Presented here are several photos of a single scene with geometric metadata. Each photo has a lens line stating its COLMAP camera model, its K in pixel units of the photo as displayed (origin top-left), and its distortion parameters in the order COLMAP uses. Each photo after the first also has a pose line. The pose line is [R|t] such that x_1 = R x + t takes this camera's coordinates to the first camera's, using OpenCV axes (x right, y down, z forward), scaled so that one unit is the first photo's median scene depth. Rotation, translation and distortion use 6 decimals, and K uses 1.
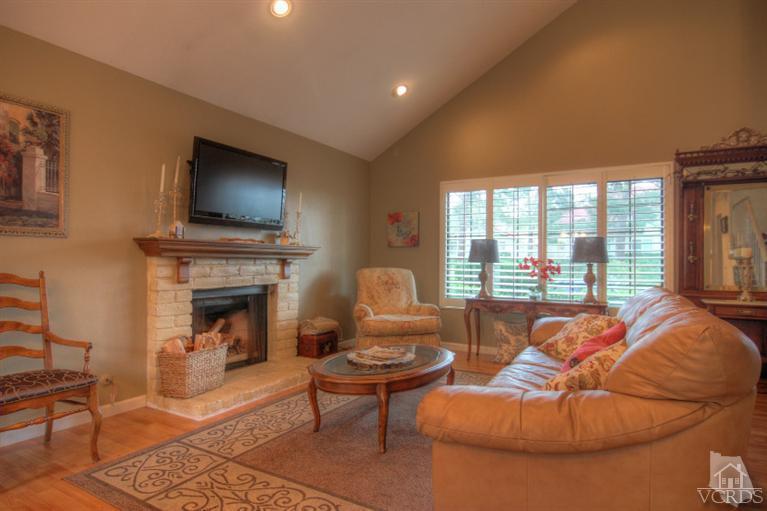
lens RADIAL K [[434.6, 0, 389.0], [0, 434.6, 258.9], [0, 0, 1]] dist [0.000851, -0.014981]
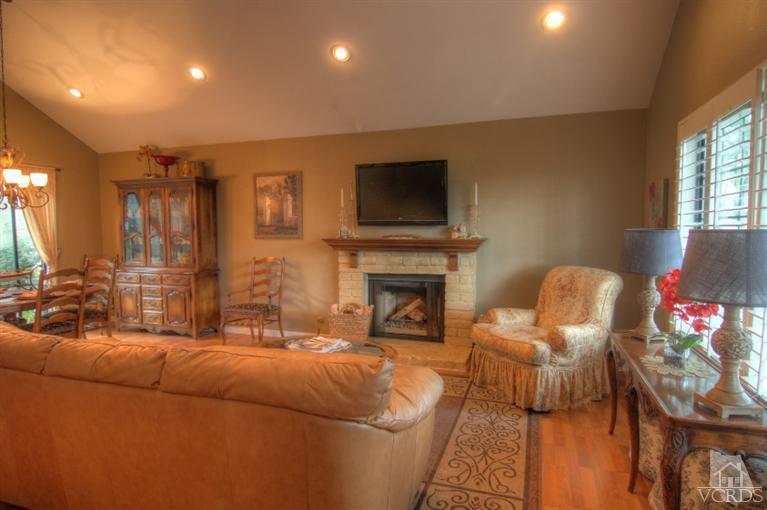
lens RADIAL K [[434.6, 0, 389.0], [0, 434.6, 258.4], [0, 0, 1]] dist [0.000851, -0.014981]
pose [[0.195560, 0.059726, -0.978871, 0.759026], [0.013512, 0.997885, 0.063585, -0.052779], [0.980599, -0.025662, 0.194339, 0.645695]]
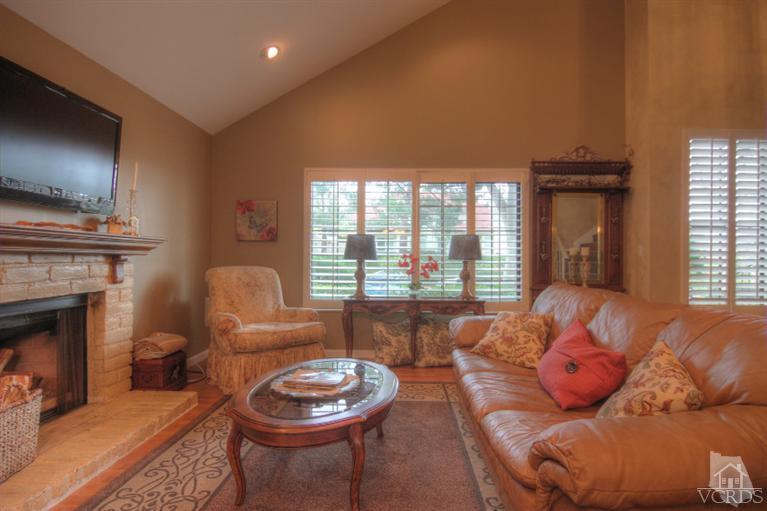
lens RADIAL K [[434.6, 0, 389.0], [0, 434.6, 258.9], [0, 0, 1]] dist [0.000851, -0.014981]
pose [[0.883235, -0.000106, 0.468931, -0.178753], [-0.003919, 0.999963, 0.007608, -0.000620], [-0.468915, -0.008557, 0.883202, 0.176918]]
